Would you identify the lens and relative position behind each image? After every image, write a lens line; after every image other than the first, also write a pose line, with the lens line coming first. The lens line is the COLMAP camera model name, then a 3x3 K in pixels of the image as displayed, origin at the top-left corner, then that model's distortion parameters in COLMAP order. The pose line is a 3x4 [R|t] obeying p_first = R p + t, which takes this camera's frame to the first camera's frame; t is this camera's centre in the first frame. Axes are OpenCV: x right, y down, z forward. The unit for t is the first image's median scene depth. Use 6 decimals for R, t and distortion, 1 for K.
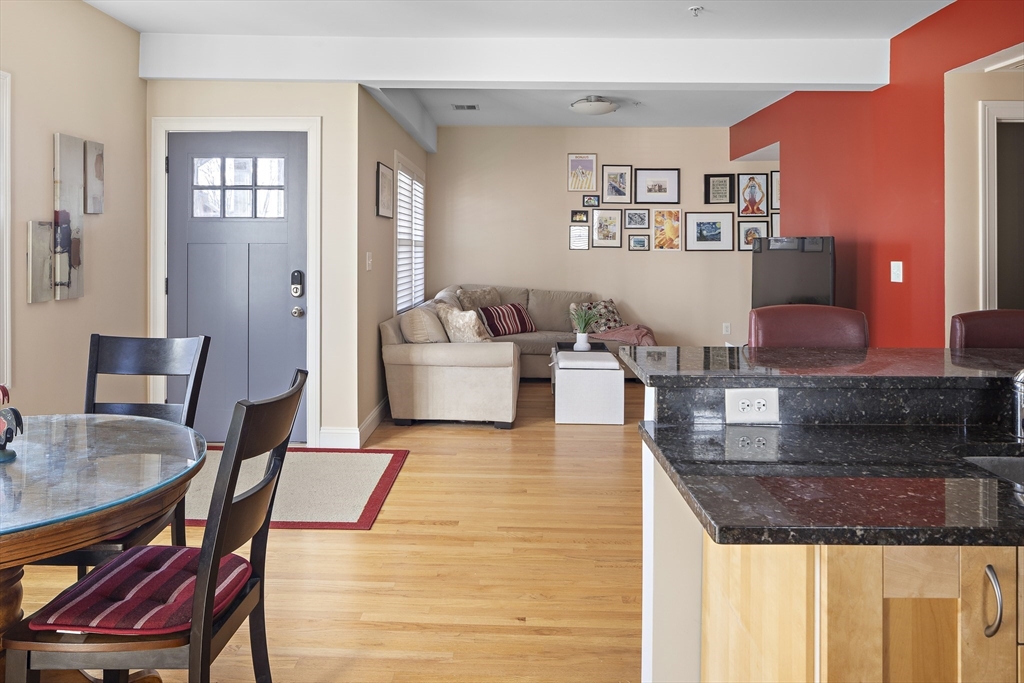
lens RADIAL K [[706.0, 0, 508.3], [0, 706.0, 245.7], [0, 0, 1]] dist [-0.011507, 0.005704]
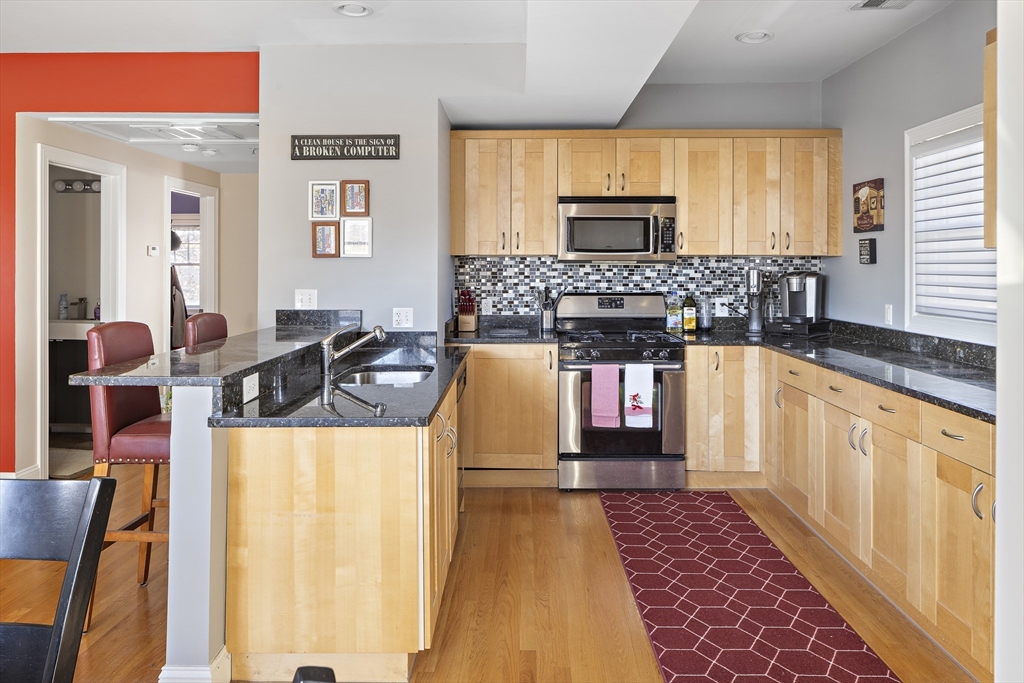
lens RADIAL K [[706.0, 0, 505.0], [0, 706.0, 267.8], [0, 0, 1]] dist [-0.011507, 0.005704]
pose [[0.012081, -0.006628, 0.999905, -0.243536], [0.001439, 0.999977, 0.006611, -0.004029], [-0.999926, 0.001359, 0.012091, 0.111926]]
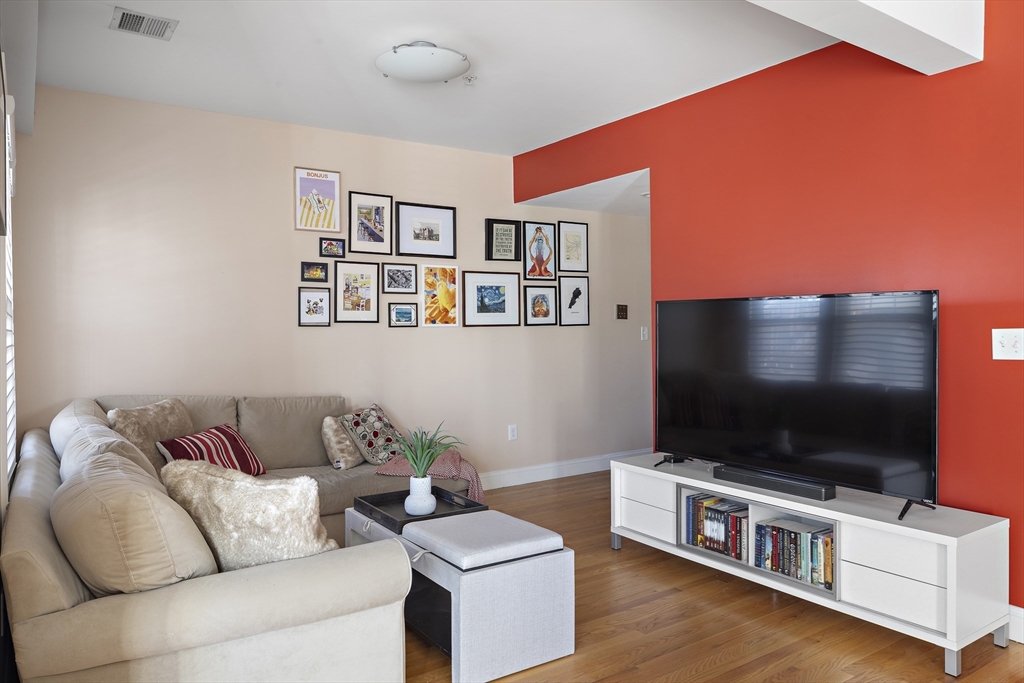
lens RADIAL K [[706.0, 0, 505.0], [0, 706.0, 330.8], [0, 0, 1]] dist [-0.011507, 0.005704]
pose [[0.814961, -0.014009, 0.579347, -0.125266], [0.013128, 0.999898, 0.005712, 0.008457], [-0.579368, 0.002951, 0.815061, 0.430584]]
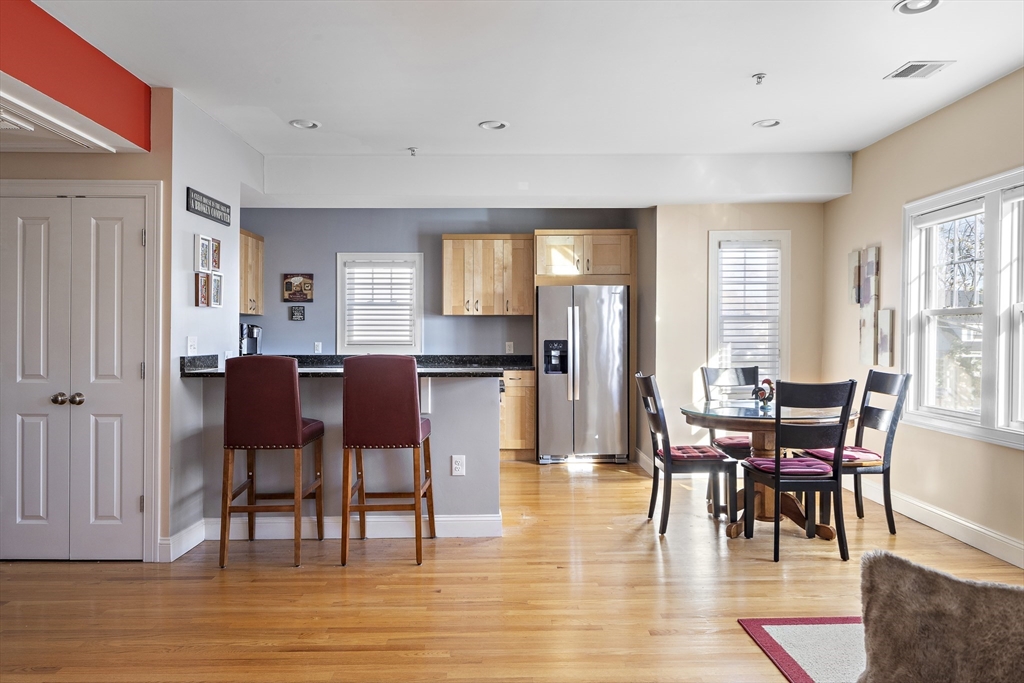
lens RADIAL K [[706.0, 0, 509.7], [0, 706.0, 340.7], [0, 0, 1]] dist [-0.011507, 0.005704]
pose [[-0.999561, -0.005159, -0.029175, 0.060118], [-0.005585, 0.999878, 0.014563, 0.009903], [0.029096, 0.014719, -0.999468, 0.853818]]
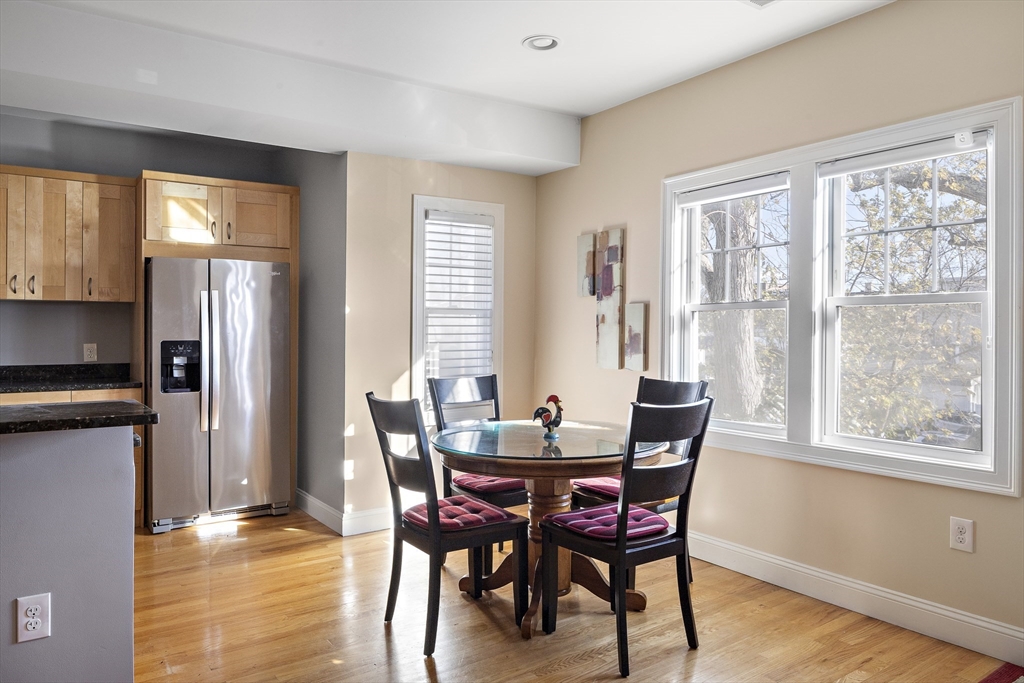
lens RADIAL K [[706.0, 0, 504.7], [0, 706.0, 328.0], [0, 0, 1]] dist [-0.011507, 0.005704]
pose [[-0.814508, -0.009371, -0.580077, 0.096550], [-0.009459, 0.999951, -0.002872, 0.010458], [0.580076, 0.003148, -0.814556, 0.586625]]
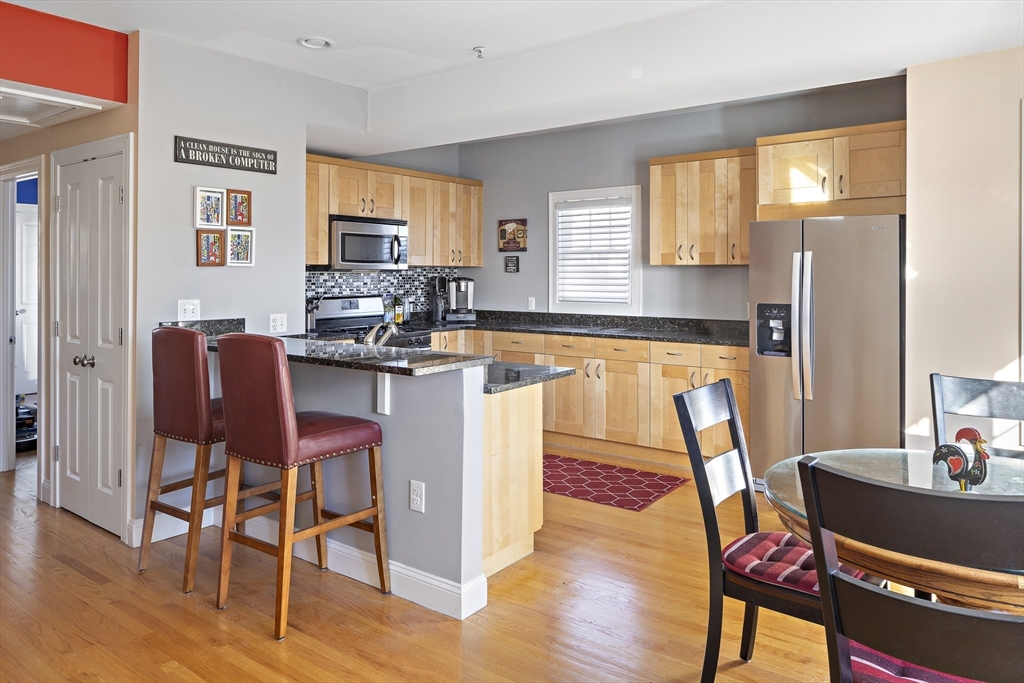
lens RADIAL K [[706.0, 0, 510.5], [0, 706.0, 273.9], [0, 0, 1]] dist [-0.011507, 0.005704]
pose [[-0.803365, -0.004891, 0.595467, -0.199407], [-0.001599, 0.999980, 0.006057, -0.006297], [-0.595485, 0.003914, -0.803357, 0.549769]]
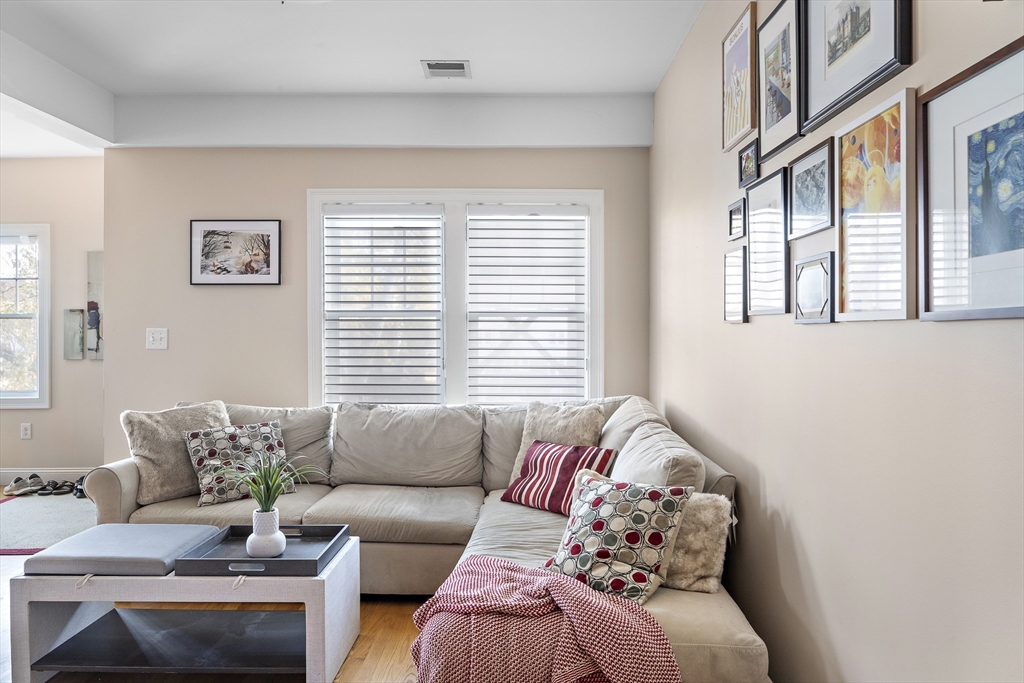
lens RADIAL K [[706.0, 0, 495.8], [0, 706.0, 338.1], [0, 0, 1]] dist [-0.011507, 0.005704]
pose [[-0.003505, 0.003470, -0.999988, 0.447951], [-0.000334, 0.999994, 0.003471, 0.012149], [0.999994, 0.000346, -0.003504, 0.940158]]
